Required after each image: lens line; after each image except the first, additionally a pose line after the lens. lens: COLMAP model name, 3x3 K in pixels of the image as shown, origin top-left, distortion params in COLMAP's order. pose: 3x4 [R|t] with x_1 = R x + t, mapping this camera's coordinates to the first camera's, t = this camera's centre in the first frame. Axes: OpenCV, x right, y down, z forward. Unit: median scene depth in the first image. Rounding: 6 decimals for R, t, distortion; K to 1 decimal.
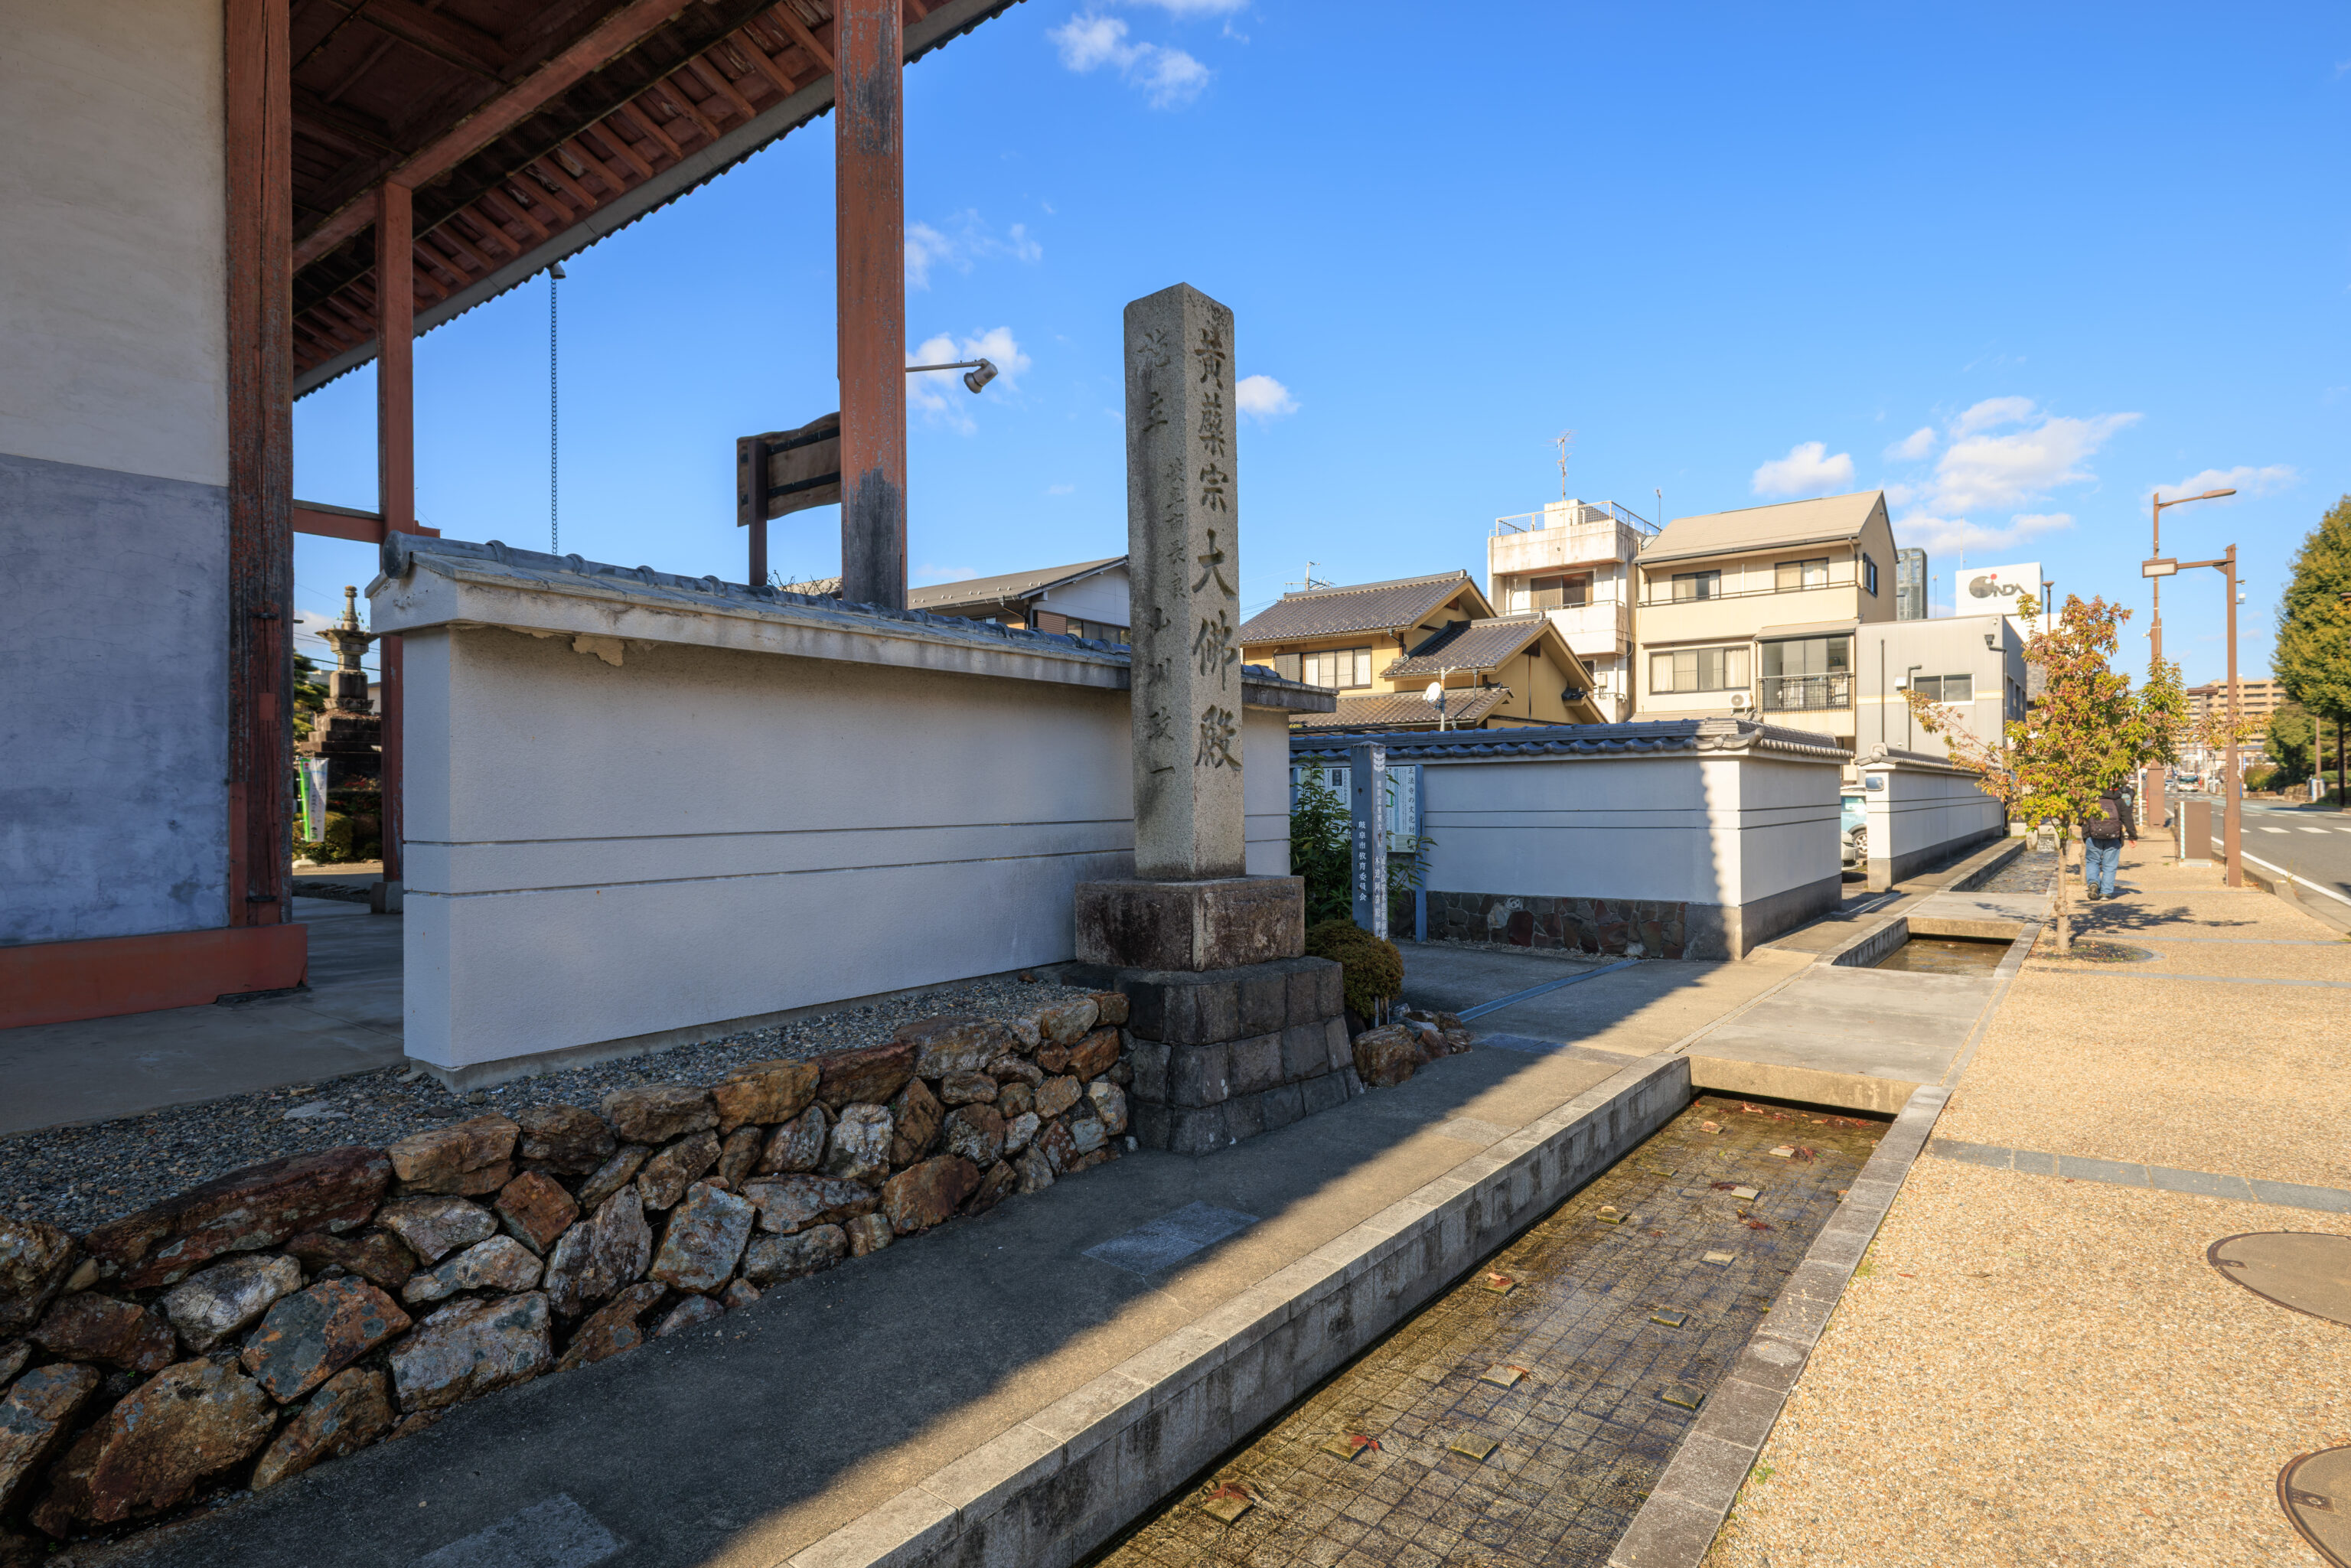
lens RADIAL K [[1220.0, 0, 1199.8], [0, 1220.0, 791.1], [0, 0, 1]] dist [-0.012897, 0.001226]
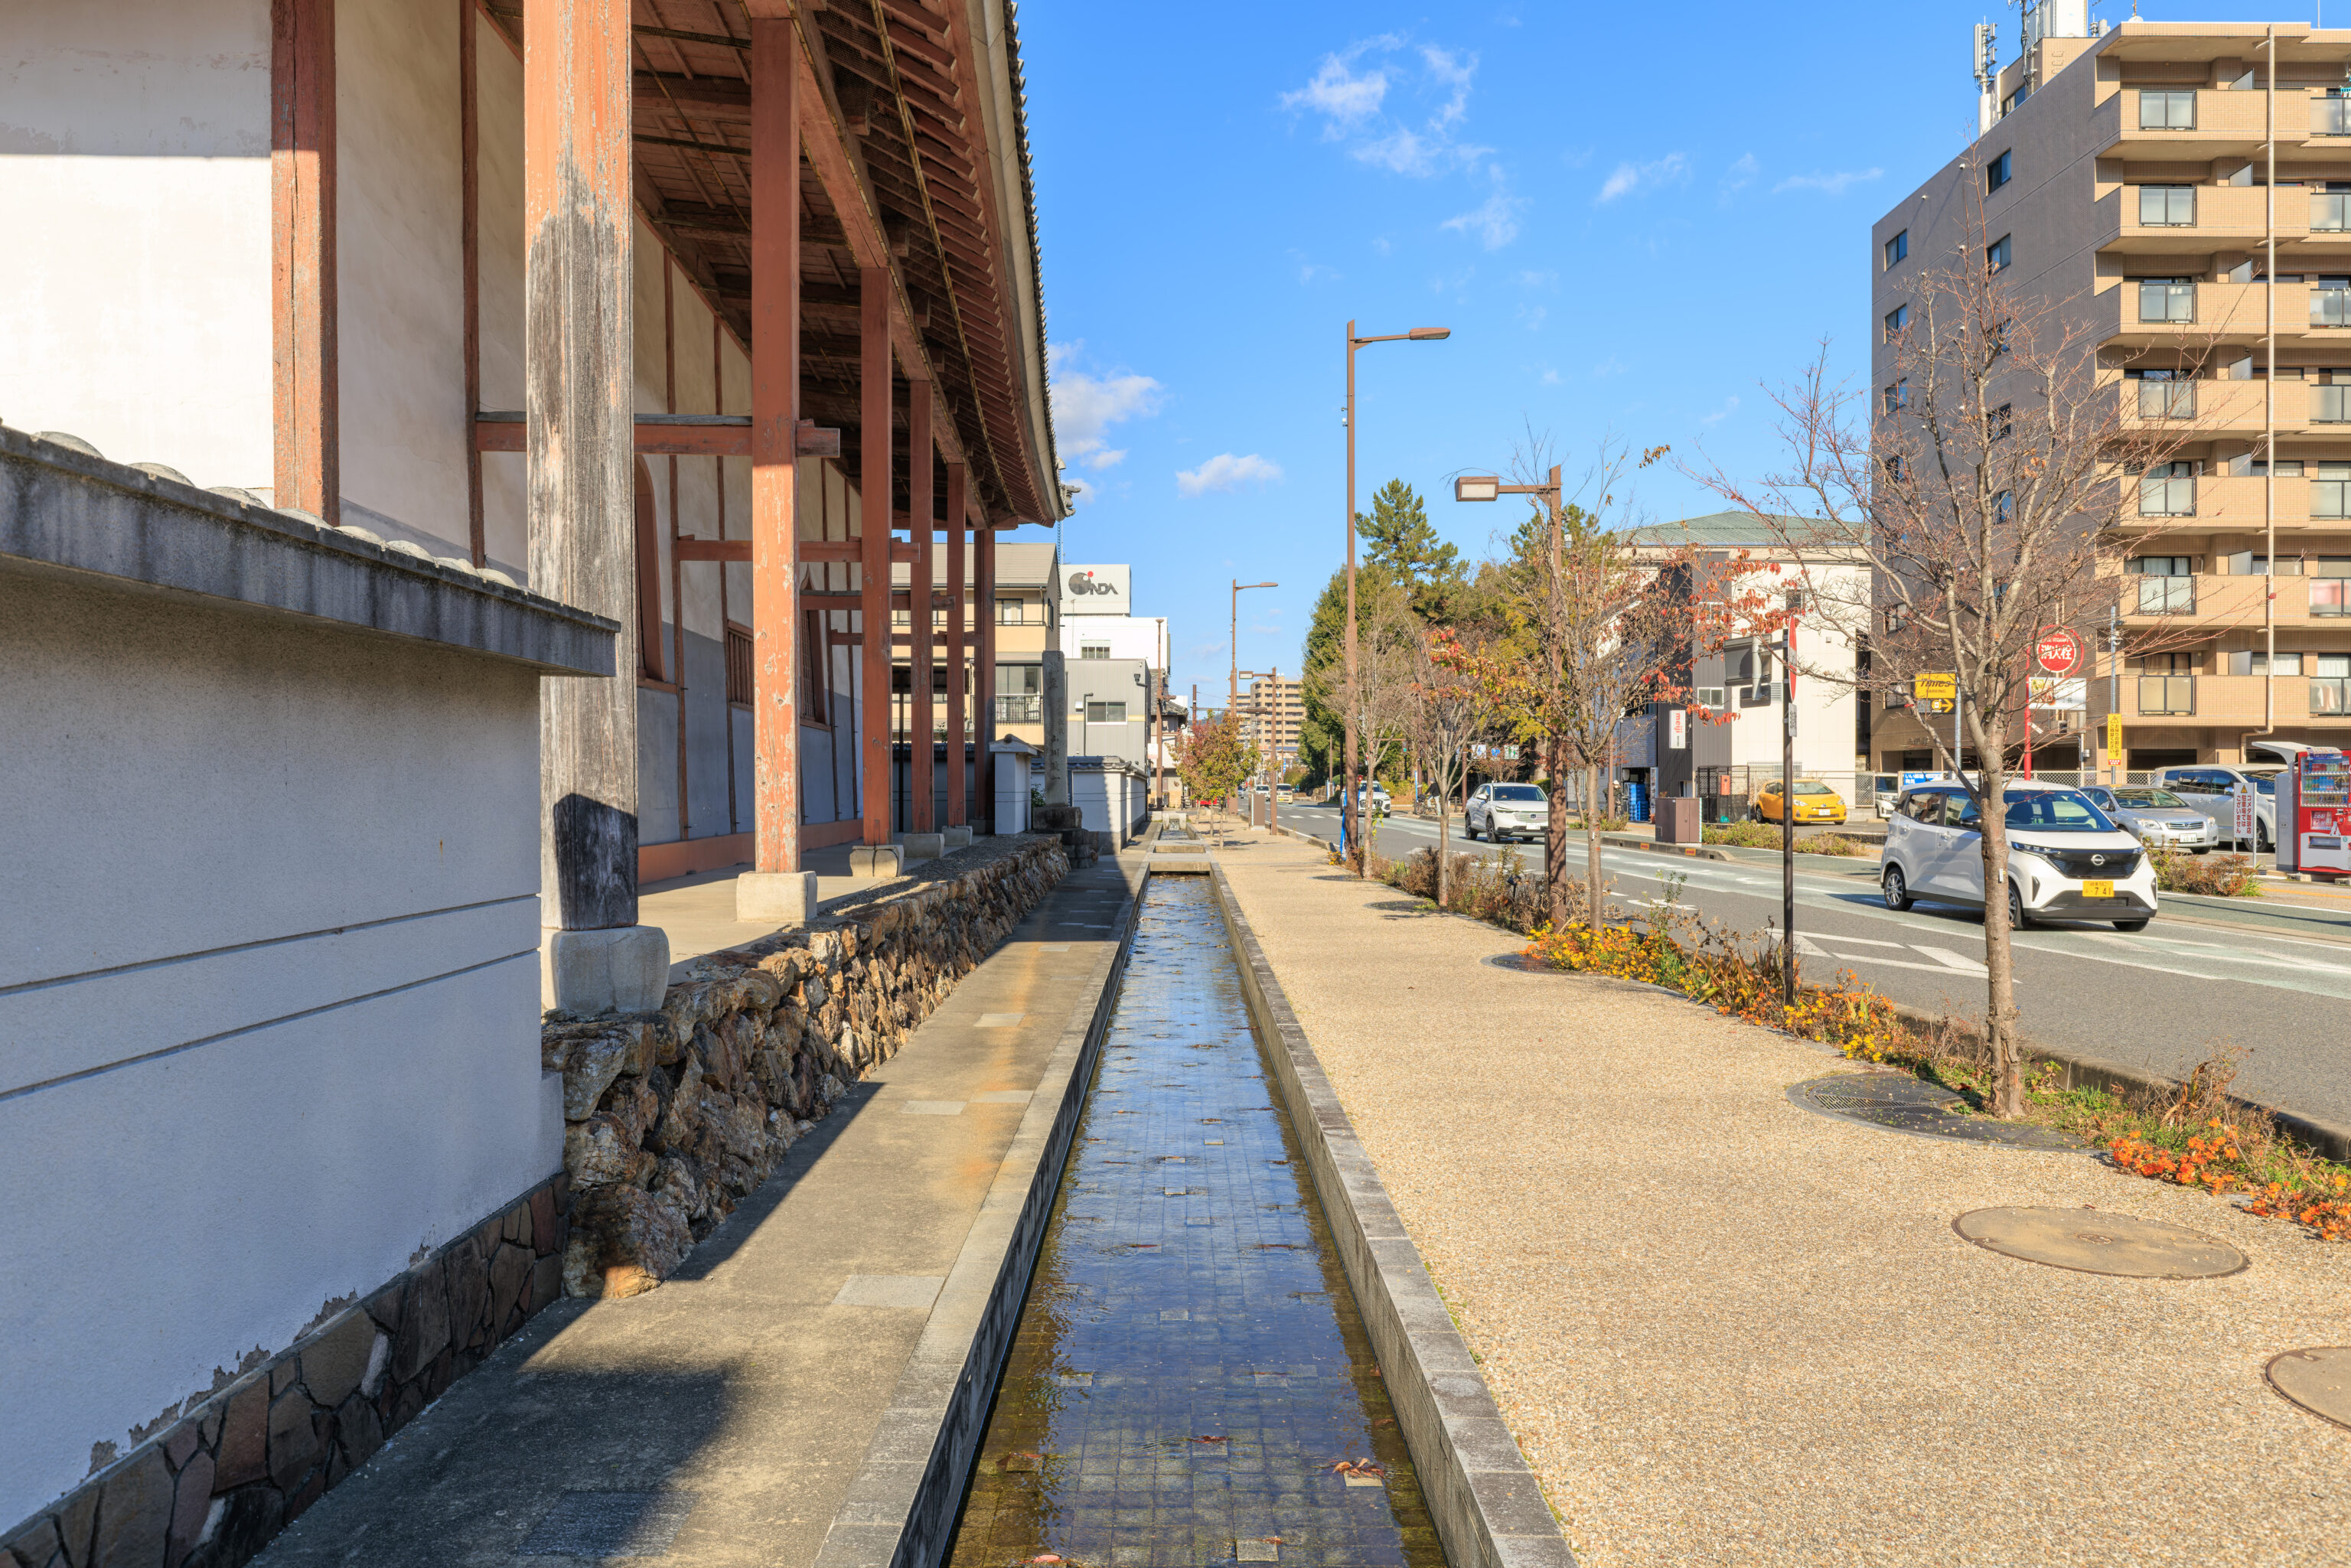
lens RADIAL K [[1689.1, 0, 1182.7], [0, 1689.1, 784.6], [0, 0, 1]] dist [-0.000306, -0.000008]
pose [[0.794891, 0.007961, 0.606700, -0.375962], [-0.006551, 0.999968, -0.004538, 0.003089], [-0.606717, -0.000368, 0.794918, -0.442198]]
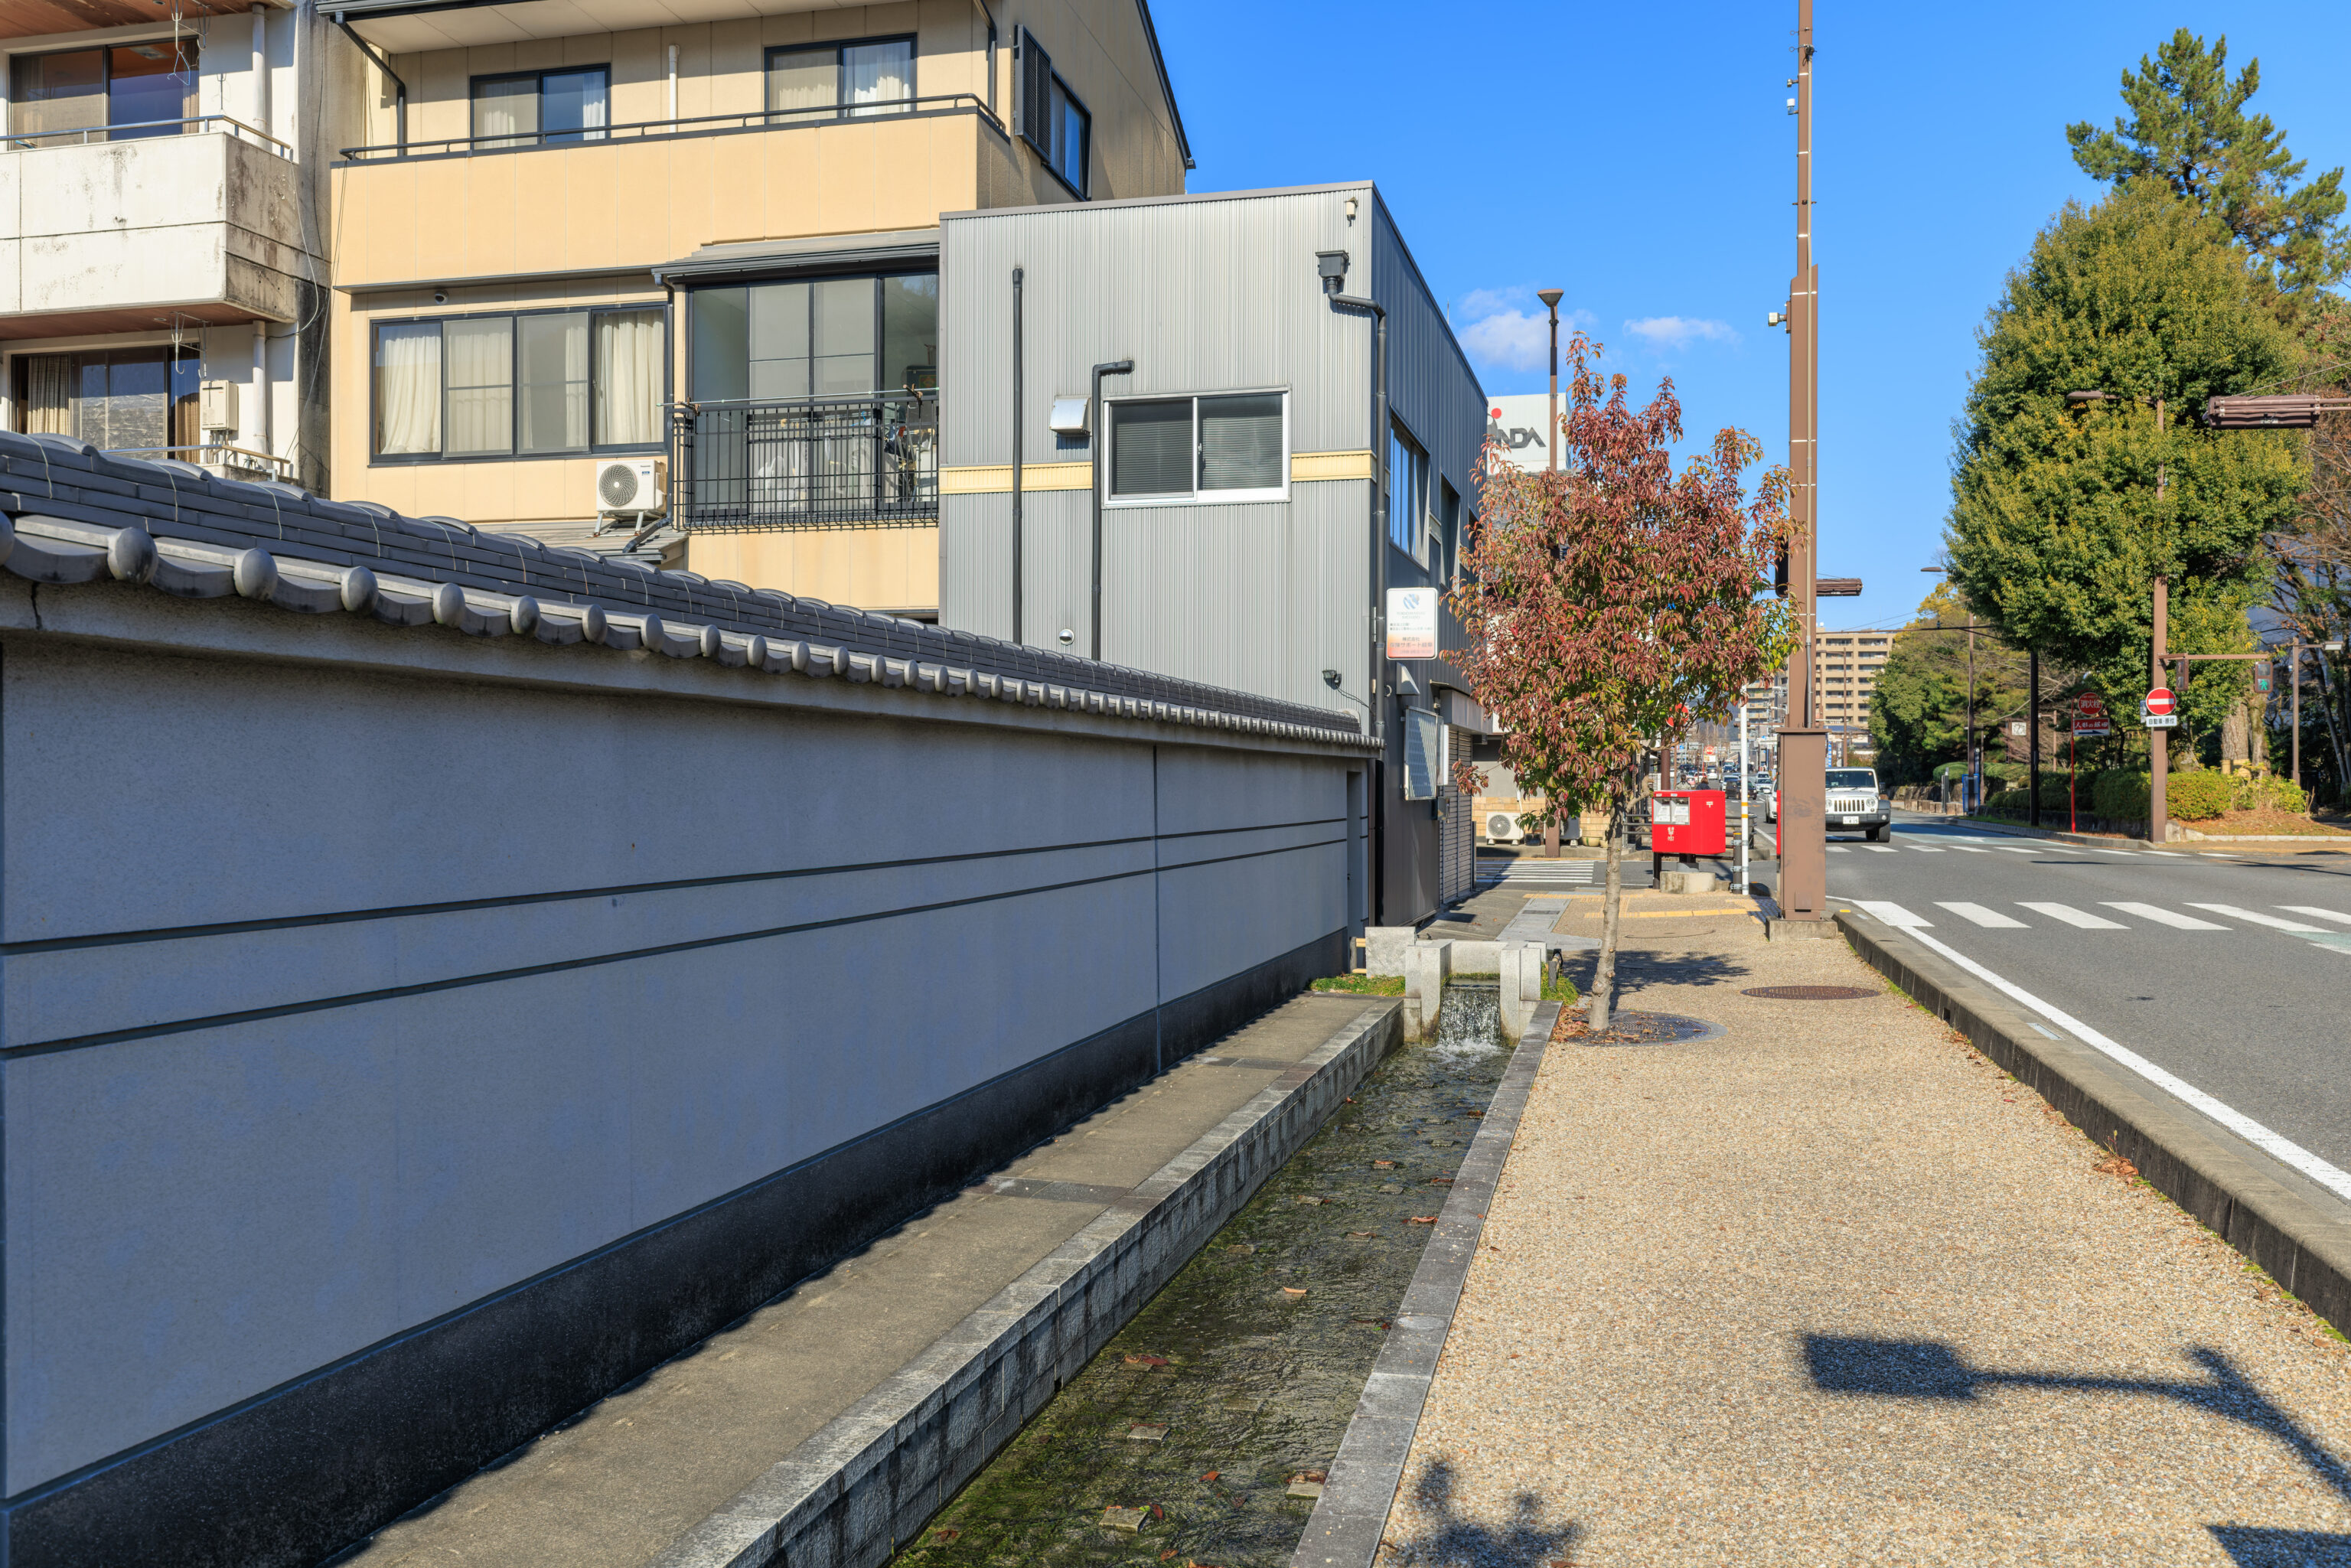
lens RADIAL K [[2085.1, 0, 1170.7], [0, 2085.1, 784.3], [0, 0, 1]] dist [0.003470, 0.005734]
pose [[0.916220, 0.005392, 0.400639, 0.347589], [-0.005194, 0.999985, -0.001582, -0.003190], [-0.400641, -0.000632, 0.916235, 0.468641]]
